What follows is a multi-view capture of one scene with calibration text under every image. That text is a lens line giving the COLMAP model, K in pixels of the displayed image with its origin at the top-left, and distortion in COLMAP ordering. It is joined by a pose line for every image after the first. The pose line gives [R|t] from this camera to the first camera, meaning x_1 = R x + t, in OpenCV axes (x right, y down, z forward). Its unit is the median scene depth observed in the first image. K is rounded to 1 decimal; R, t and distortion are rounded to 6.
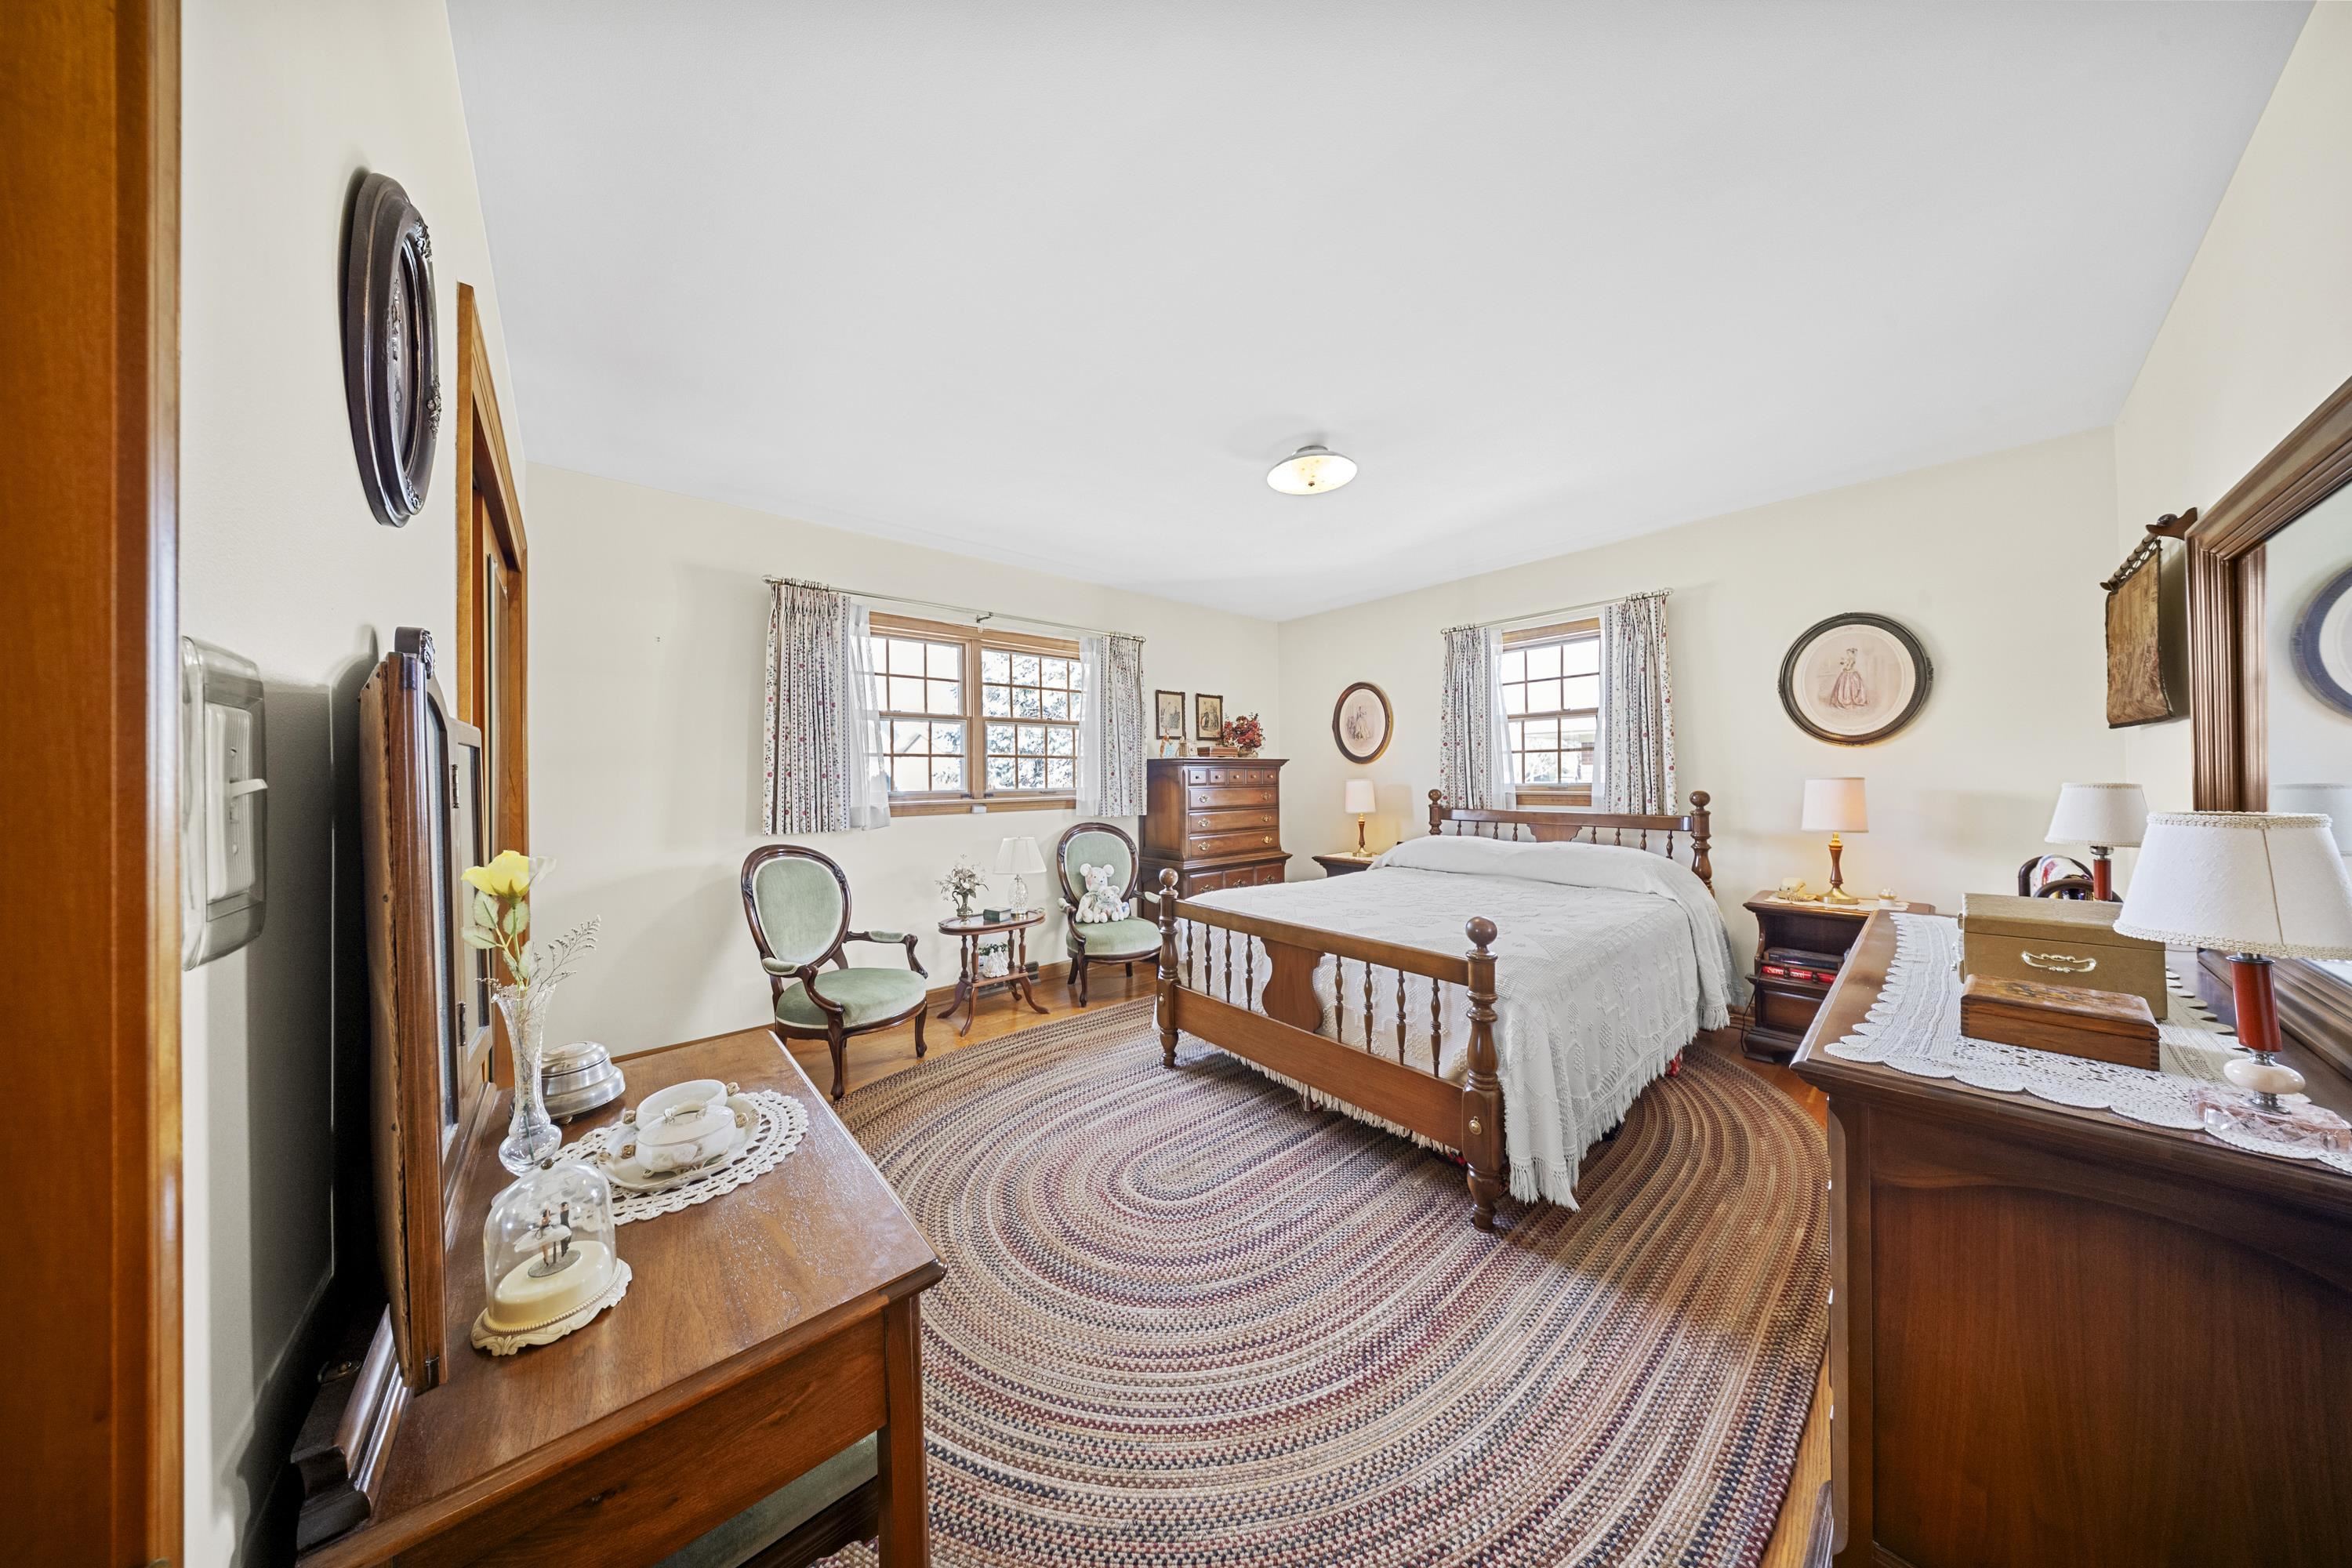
lens RADIAL K [[691.5, 0, 1171.6], [0, 691.5, 786.2], [0, 0, 1]] dist [-0.002025, -0.000129]
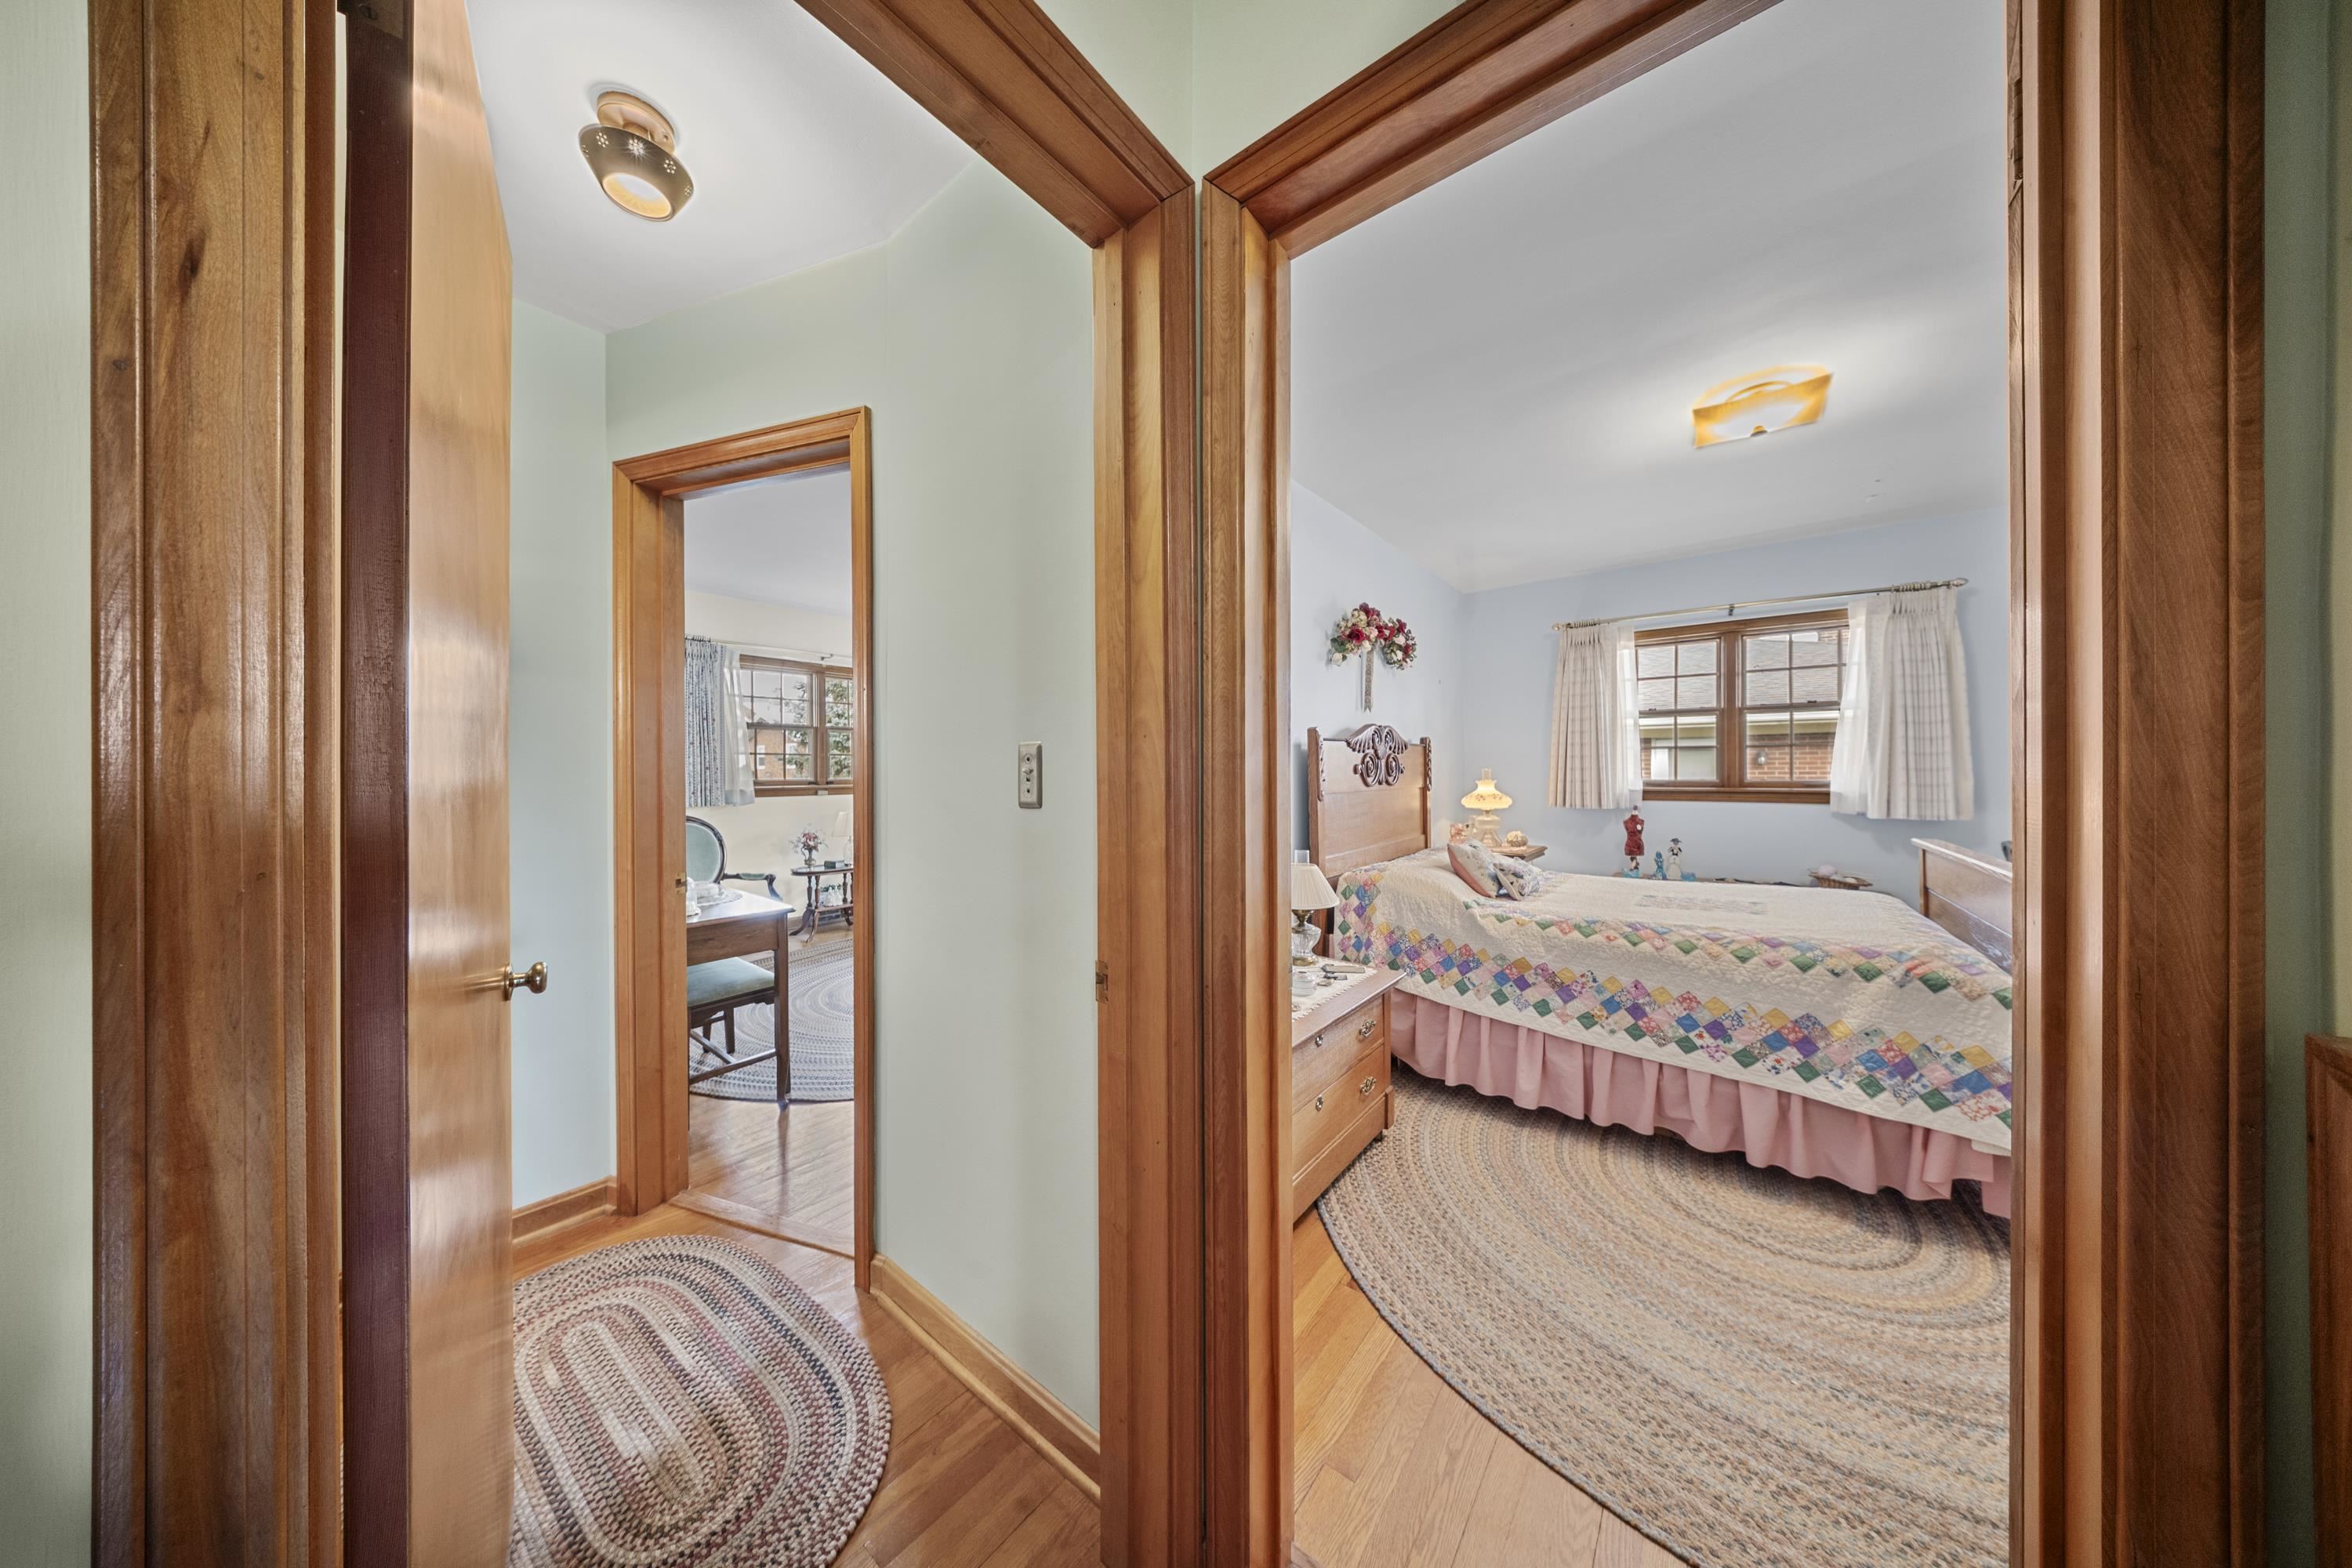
lens RADIAL K [[691.5, 0, 1192.5], [0, 691.5, 777.2], [0, 0, 1]] dist [-0.002025, -0.000129]
pose [[0.978830, 0.008765, 0.204490, 0.193016], [-0.009567, 0.999950, 0.002932, -0.010369], [-0.204454, -0.004826, 0.978864, -0.600160]]
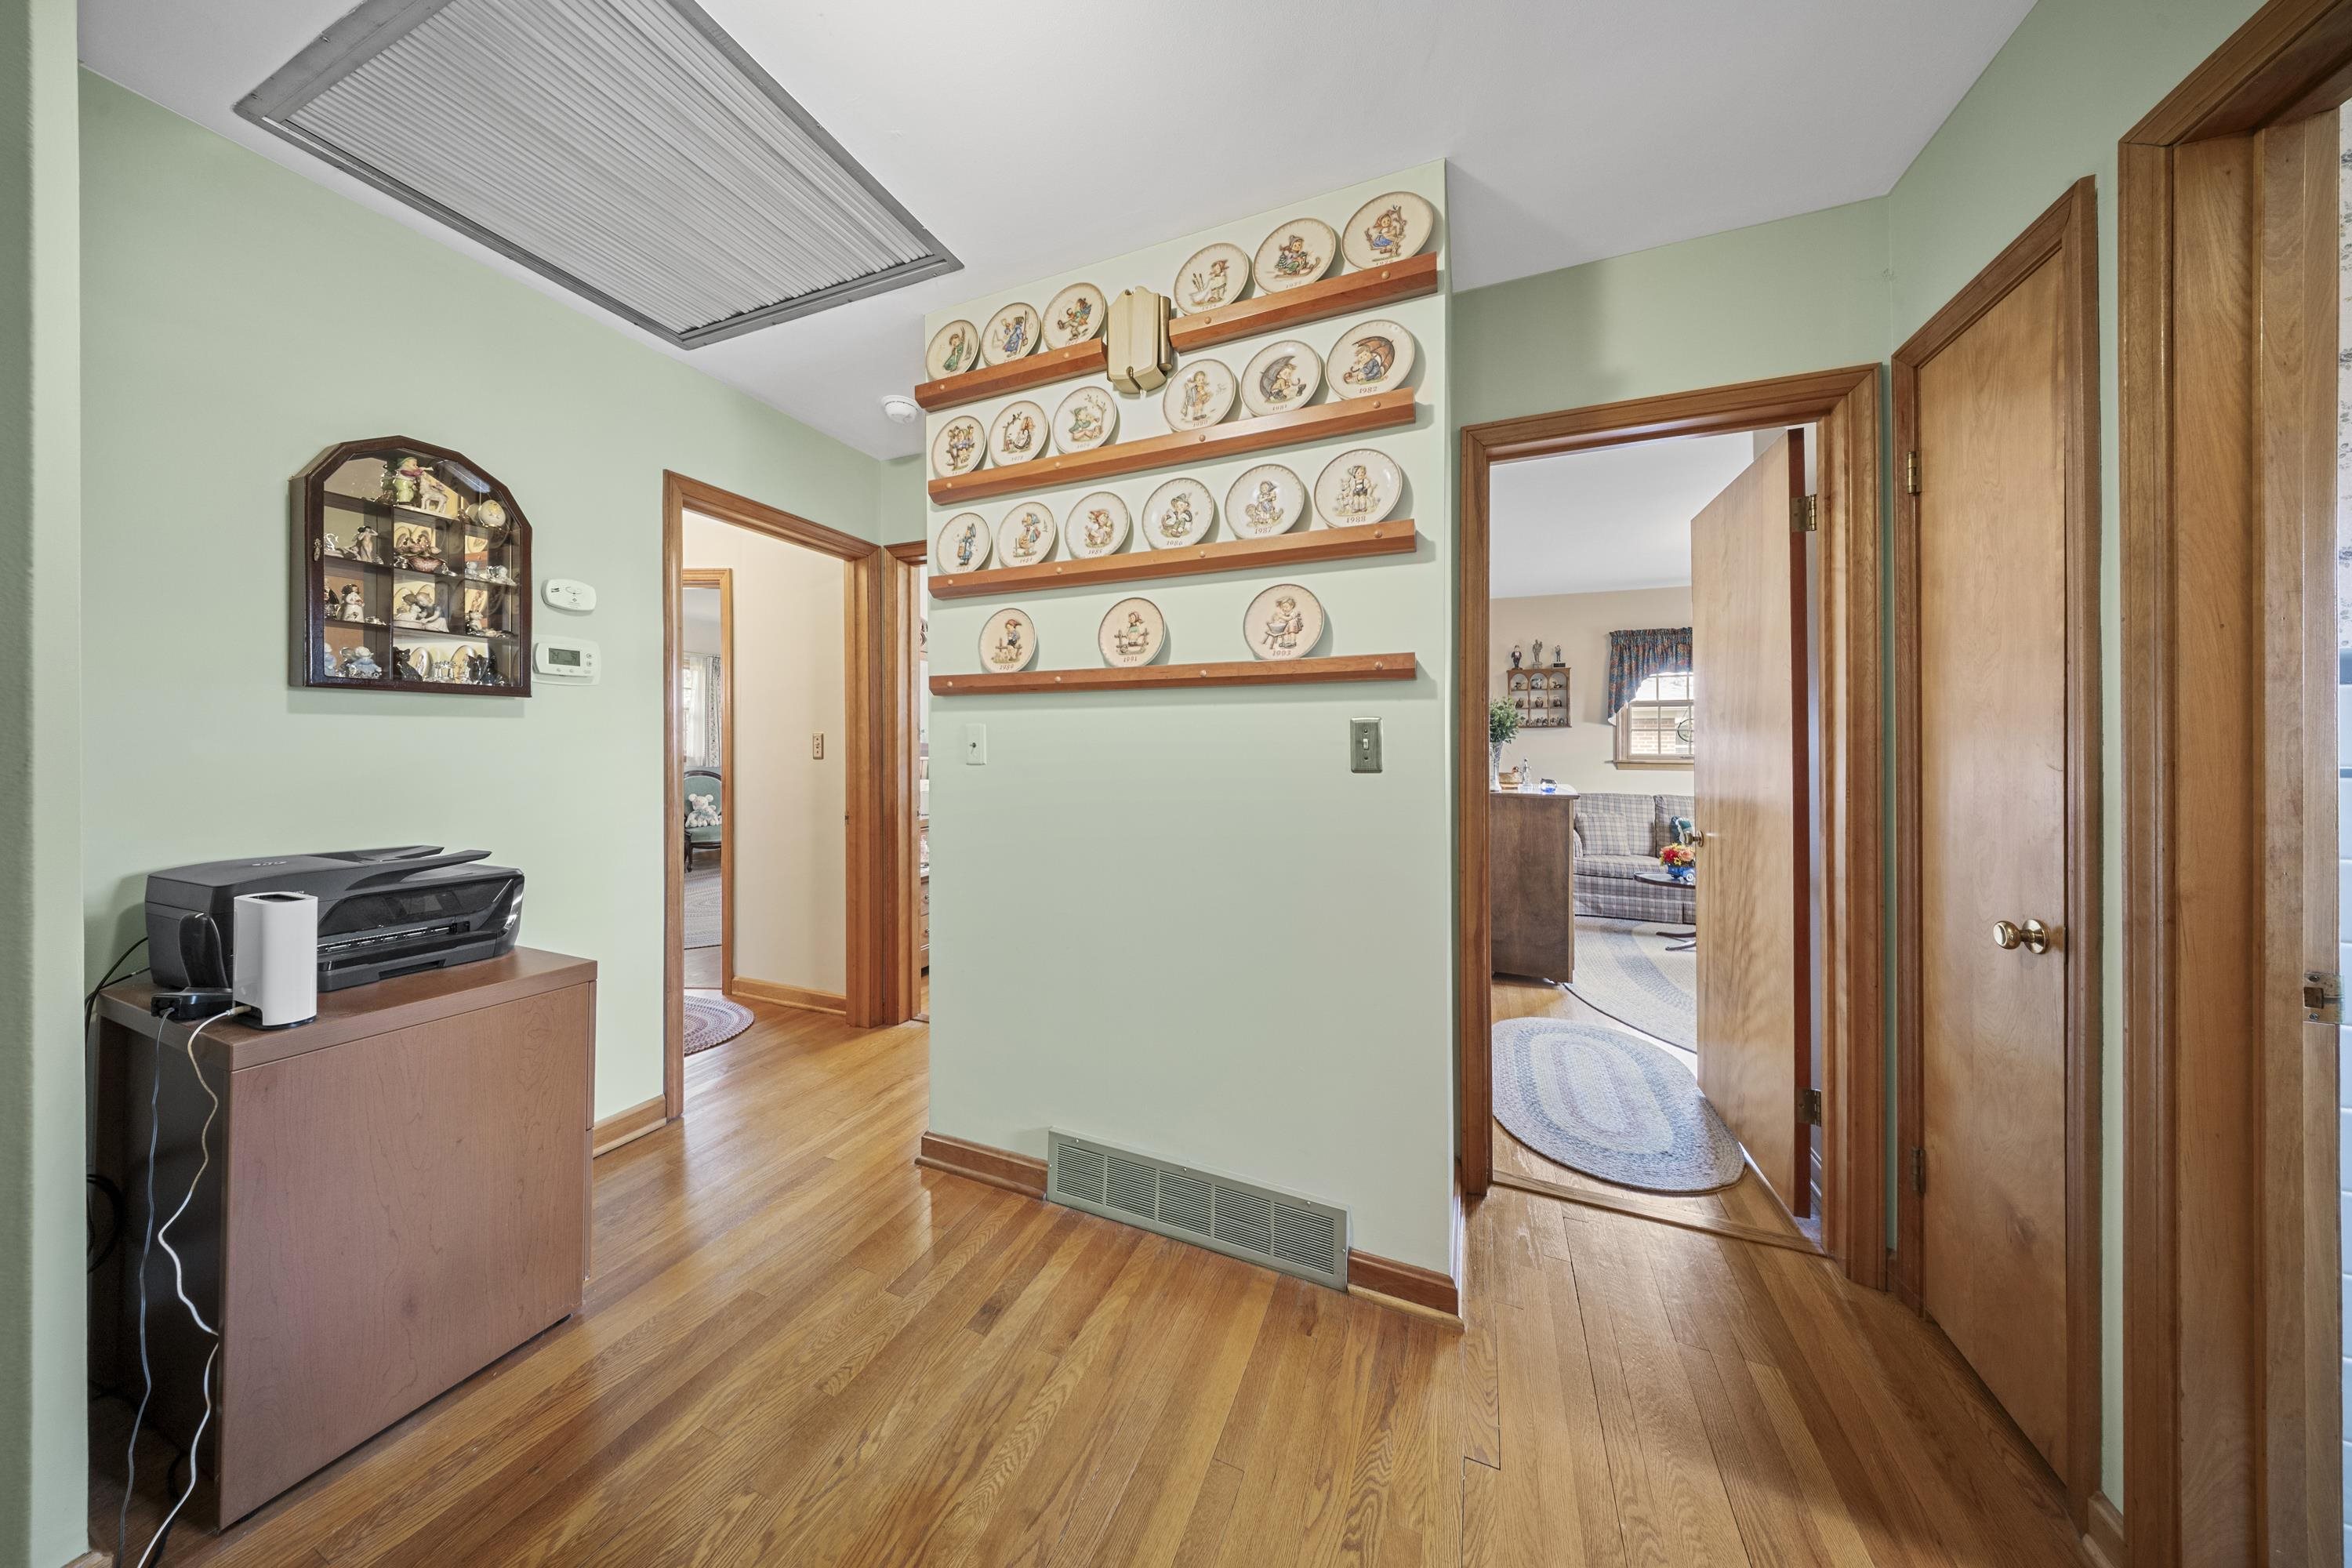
lens RADIAL K [[691.5, 0, 1183.9], [0, 691.5, 750.8], [0, 0, 1]] dist [-0.002025, -0.000129]
pose [[0.885391, 0.011989, 0.464693, 0.187203], [-0.012879, 0.999916, -0.001258, -0.007939], [-0.464669, -0.004871, 0.885471, -1.290813]]
